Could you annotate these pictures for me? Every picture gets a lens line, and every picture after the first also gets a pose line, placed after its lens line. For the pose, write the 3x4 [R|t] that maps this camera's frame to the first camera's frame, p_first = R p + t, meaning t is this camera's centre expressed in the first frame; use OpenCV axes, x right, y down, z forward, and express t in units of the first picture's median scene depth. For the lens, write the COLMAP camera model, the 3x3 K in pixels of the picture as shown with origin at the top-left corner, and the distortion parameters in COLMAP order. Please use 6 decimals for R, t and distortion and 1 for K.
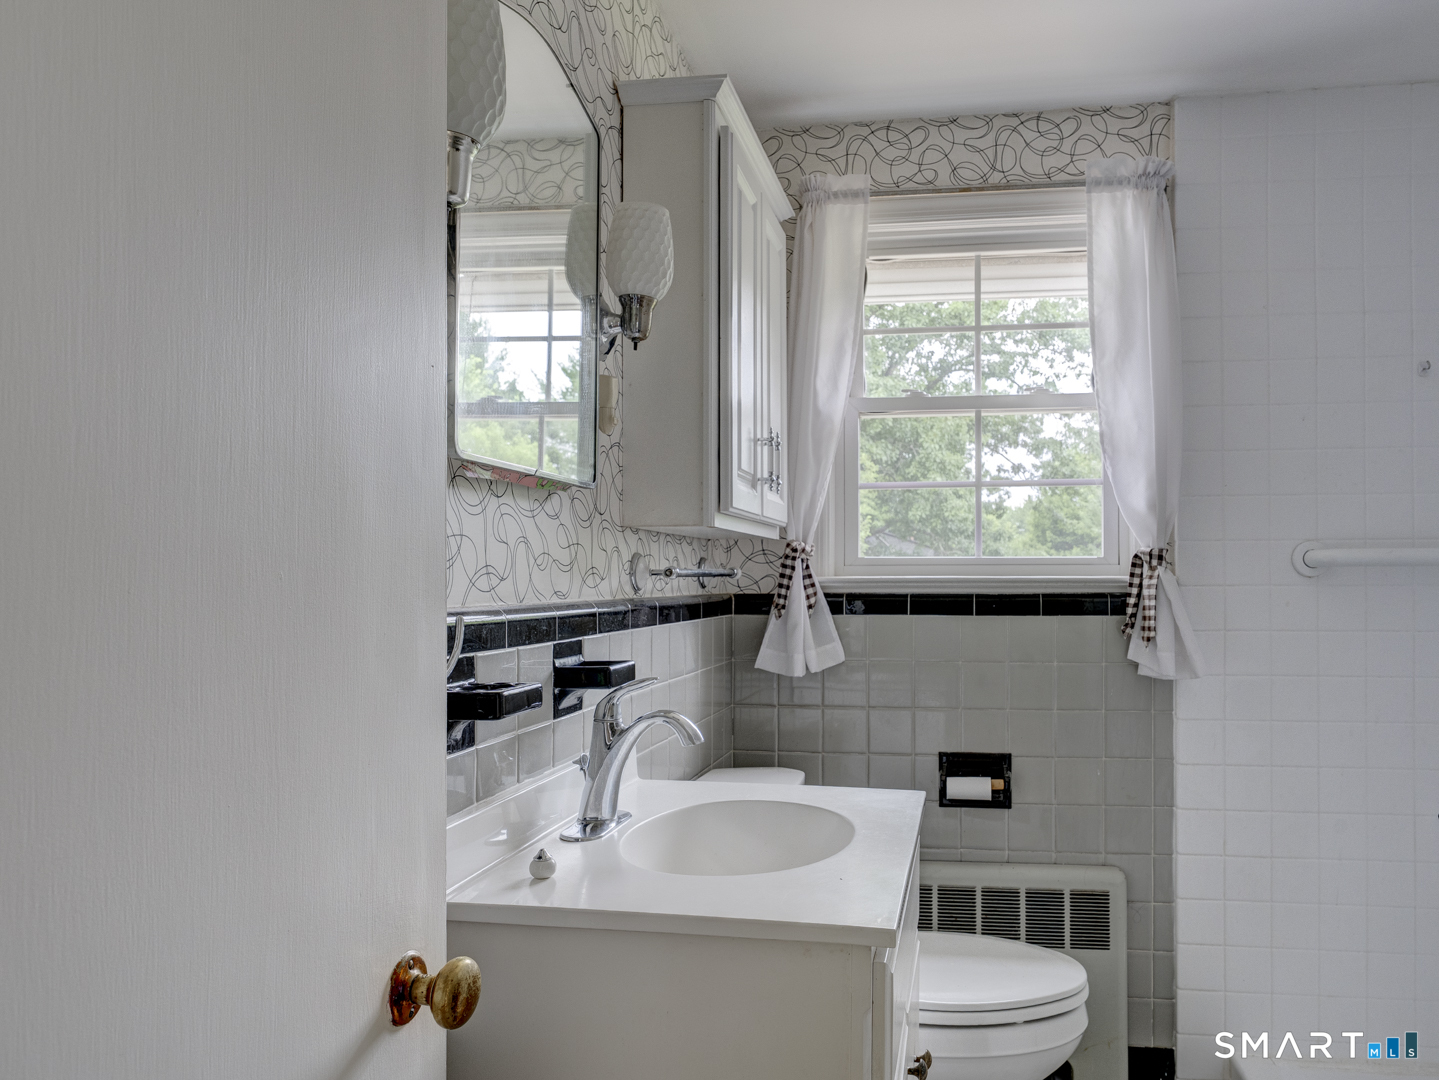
lens RADIAL K [[935.3, 0, 718.5], [0, 935.3, 565.8], [0, 0, 1]] dist [0.005036, 0.000661]
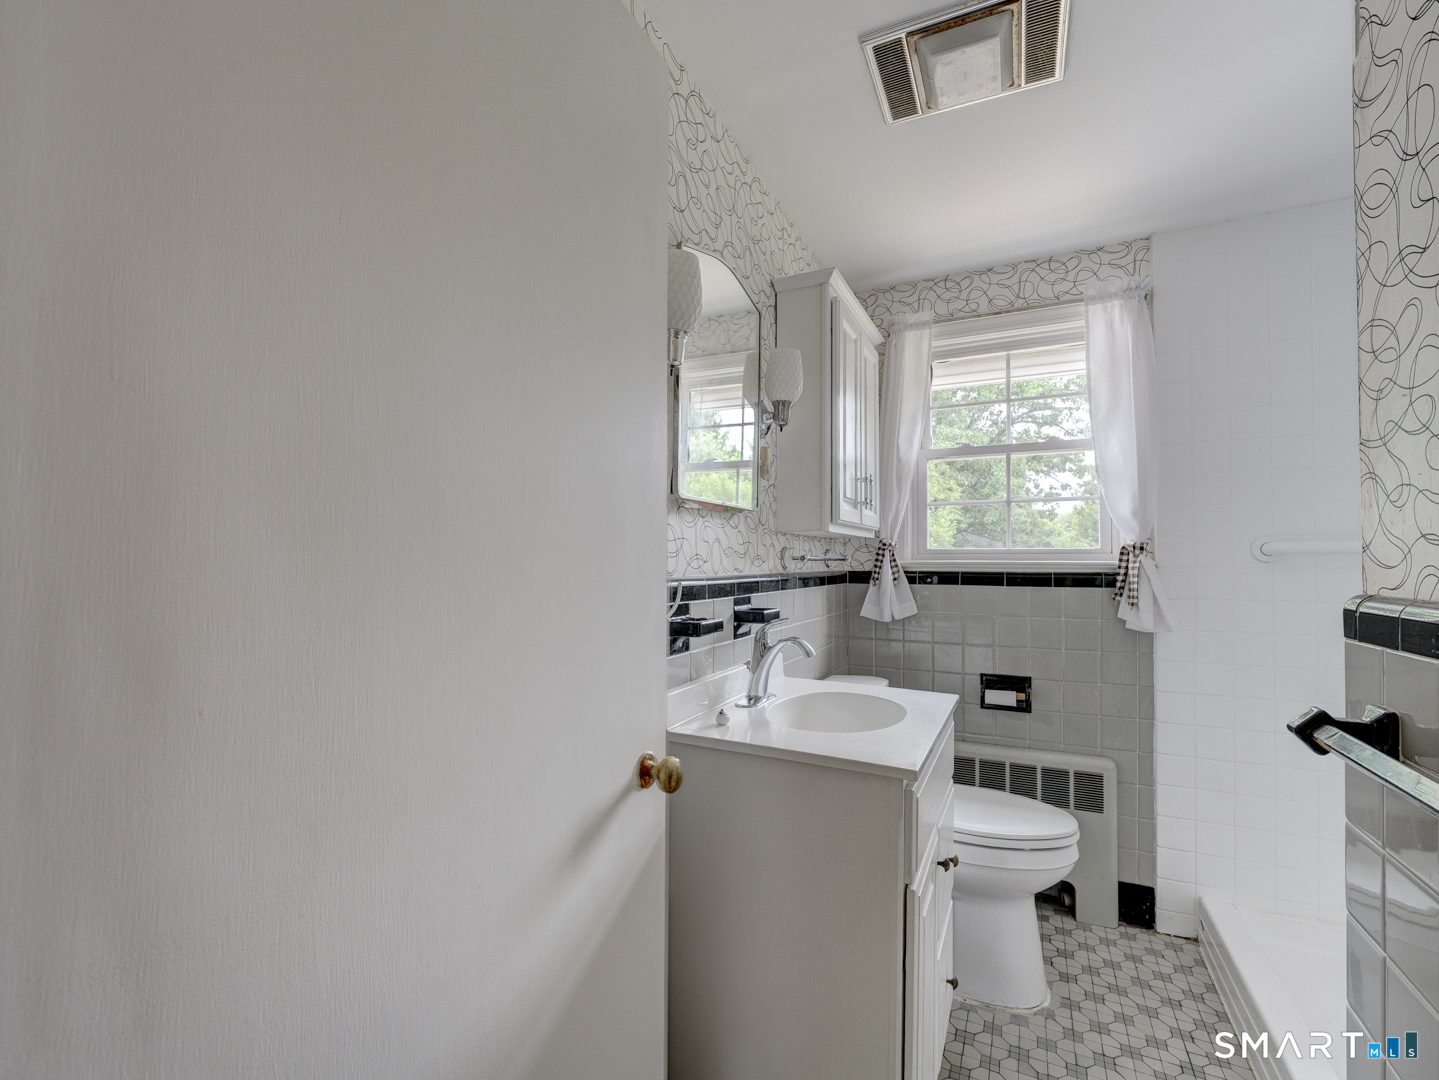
lens RADIAL K [[655.9, 0, 719.5], [0, 655.9, 540.0], [0, 0, 1]] dist [-0.000708, 0.000022]
pose [[0.948120, -0.006168, -0.317853, 0.172755], [0.001242, 0.999876, -0.015698, -0.007095], [0.317910, 0.014489, 0.948010, -0.181891]]
